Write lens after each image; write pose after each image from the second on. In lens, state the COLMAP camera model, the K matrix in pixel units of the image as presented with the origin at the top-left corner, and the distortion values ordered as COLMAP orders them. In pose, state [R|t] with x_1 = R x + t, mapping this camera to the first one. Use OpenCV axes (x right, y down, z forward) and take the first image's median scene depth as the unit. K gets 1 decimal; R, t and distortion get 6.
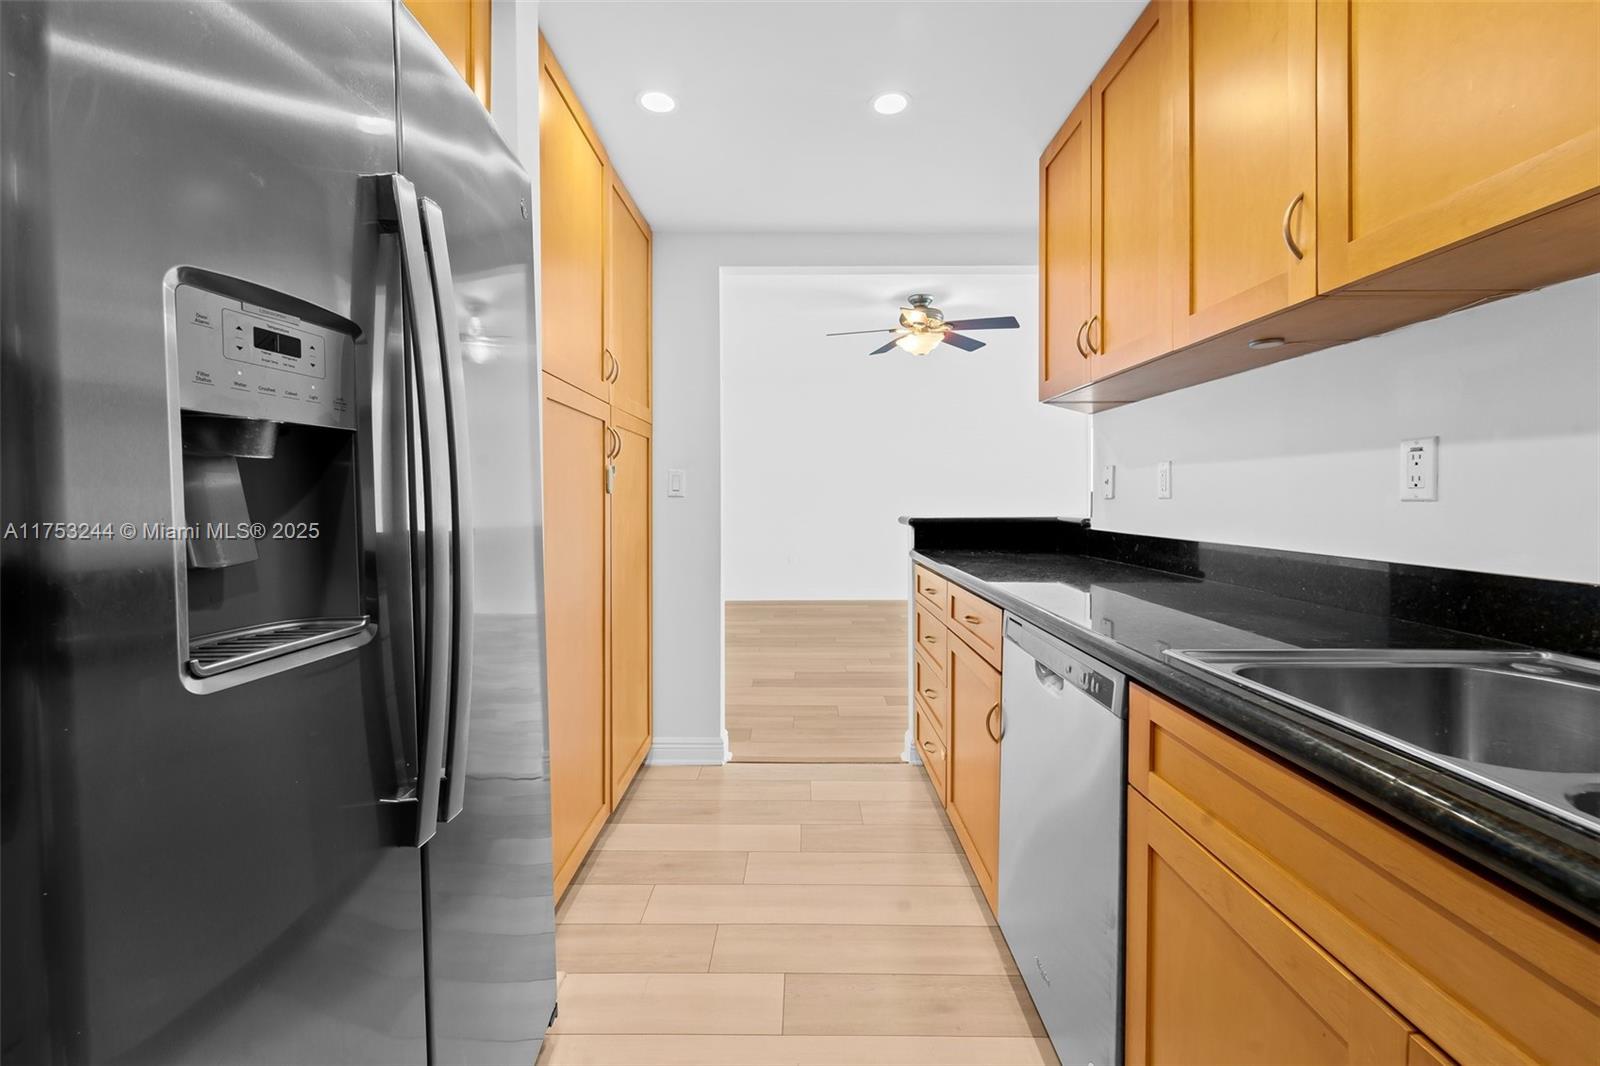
lens RADIAL K [[650.1, 0, 799.3], [0, 650.1, 509.3], [0, 0, 1]] dist [0.002316, -0.003556]
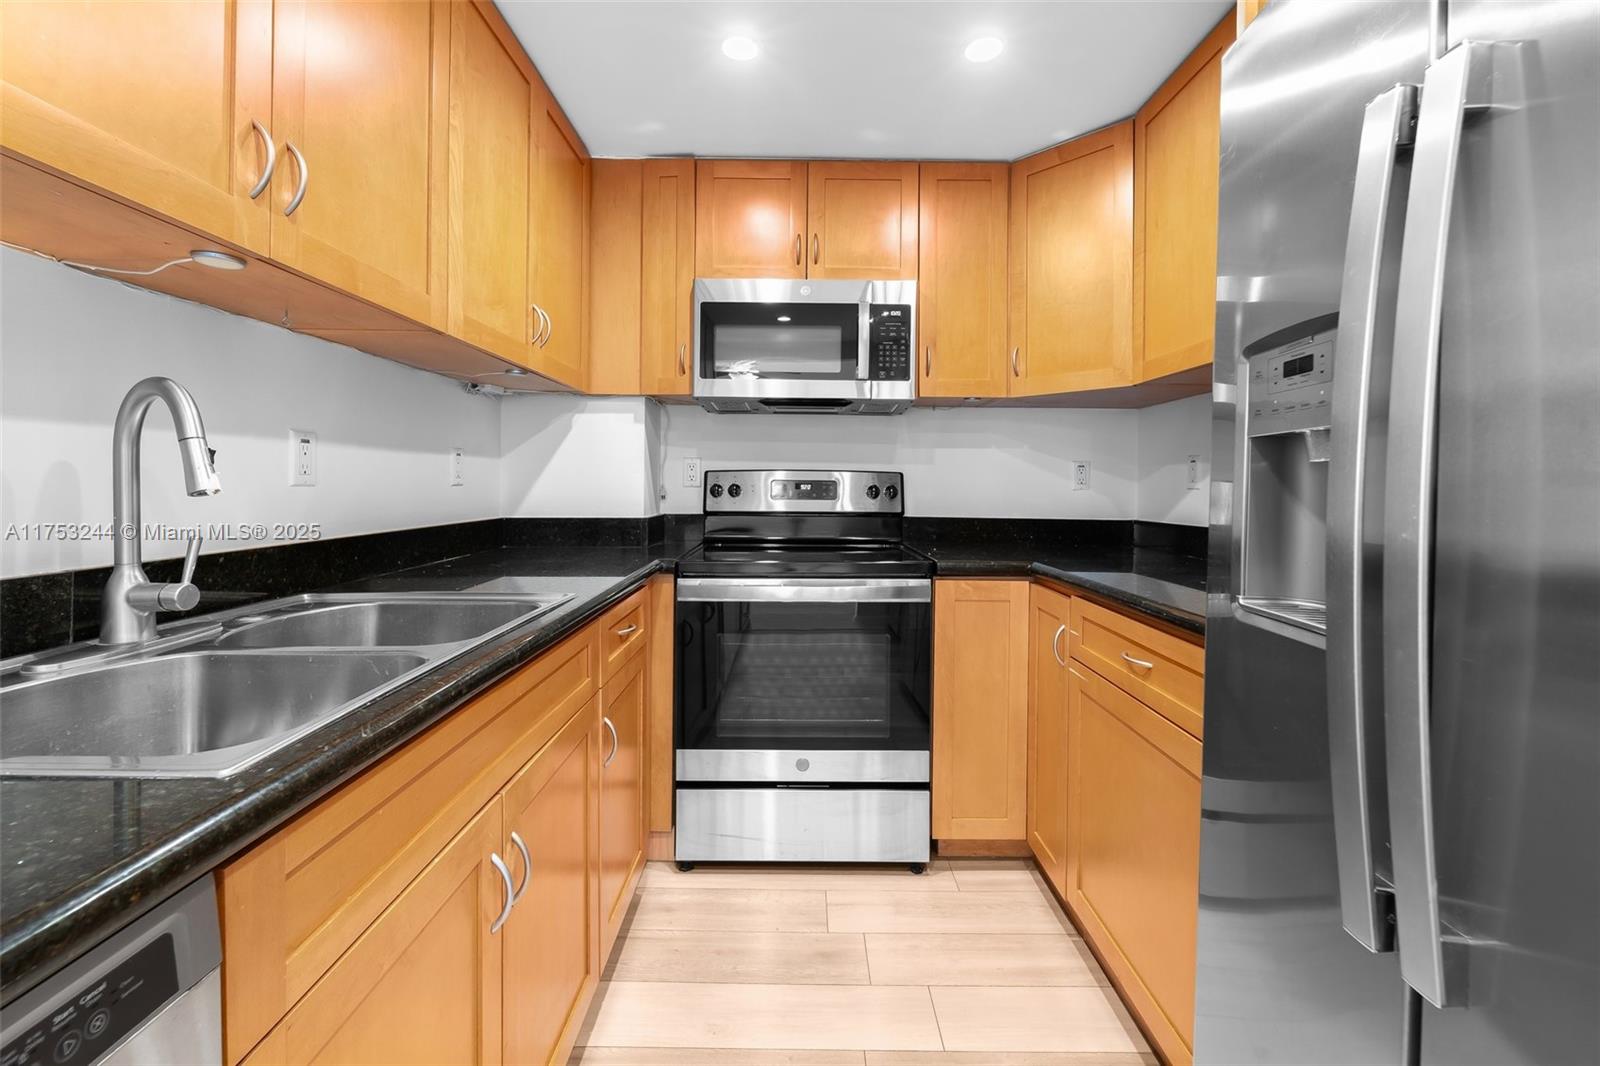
lens RADIAL K [[656.8, 0, 800.9], [0, 656.8, 508.2], [0, 0, 1]] dist [0.001215, 0.000328]
pose [[-0.999945, -0.000645, -0.010496, 0.182811], [-0.001242, 0.998372, 0.057018, -0.050431], [0.010442, 0.057028, -0.998318, 2.255103]]
